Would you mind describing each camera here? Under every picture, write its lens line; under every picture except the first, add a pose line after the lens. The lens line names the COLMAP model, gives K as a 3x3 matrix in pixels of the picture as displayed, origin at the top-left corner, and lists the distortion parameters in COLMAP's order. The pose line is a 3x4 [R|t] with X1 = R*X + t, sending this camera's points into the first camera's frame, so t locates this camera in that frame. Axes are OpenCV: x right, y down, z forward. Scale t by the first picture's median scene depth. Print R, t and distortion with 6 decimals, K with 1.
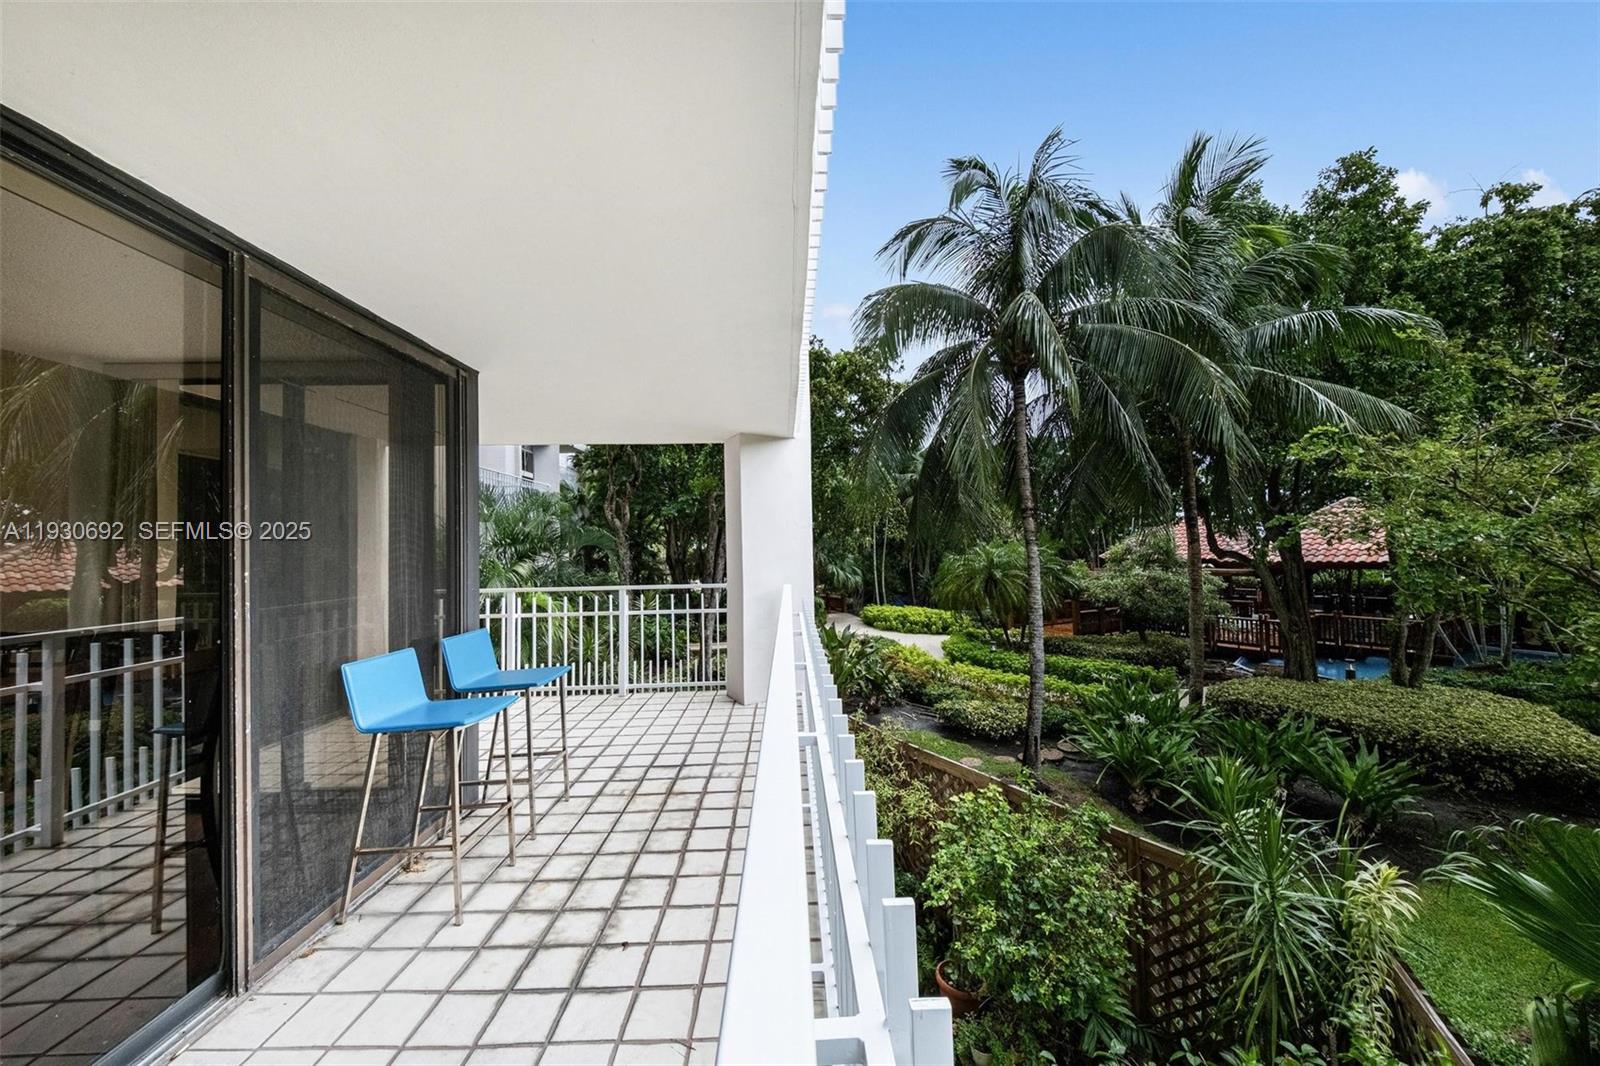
lens RADIAL K [[538.2, 0, 785.5], [0, 538.2, 526.6], [0, 0, 1]] dist [-0.019194, -0.000147]
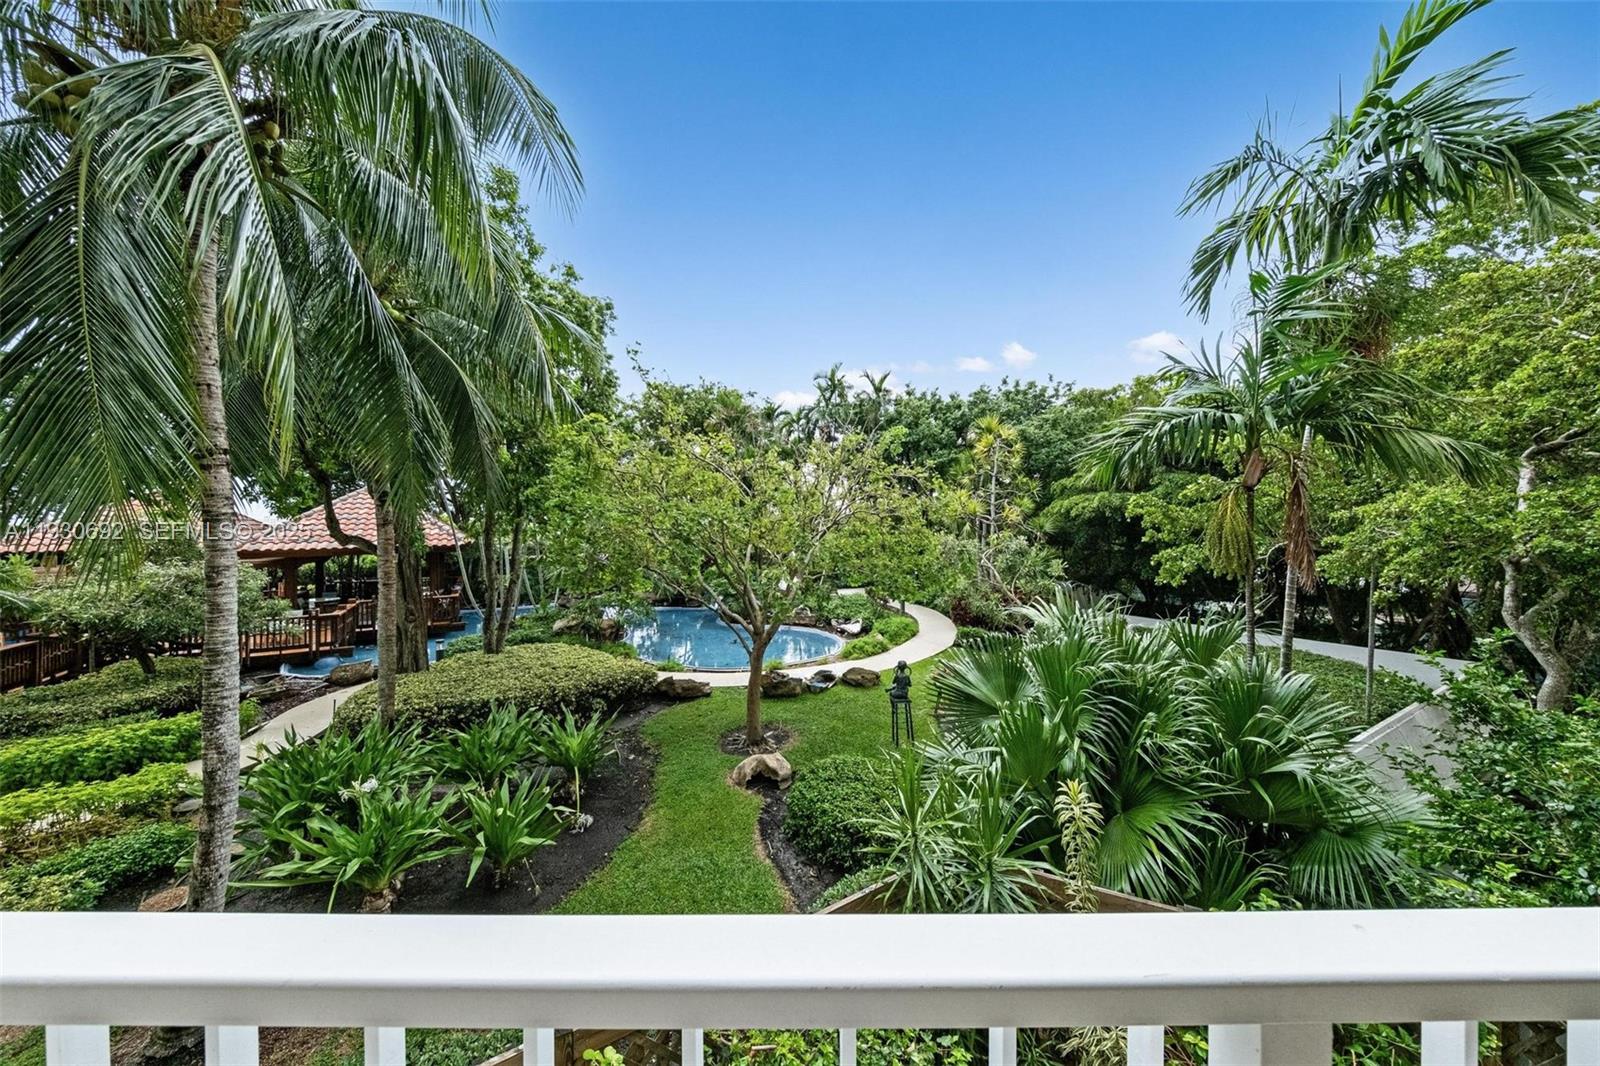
lens RADIAL K [[549.3, 0, 804.2], [0, 549.3, 509.0], [0, 0, 1]] dist [-0.000911, -0.000067]
pose [[-0.018088, 0.040010, 0.999036, -0.041158], [-0.033521, 0.998613, -0.040600, 0.019075], [-0.999274, -0.034223, -0.016722, 0.372282]]
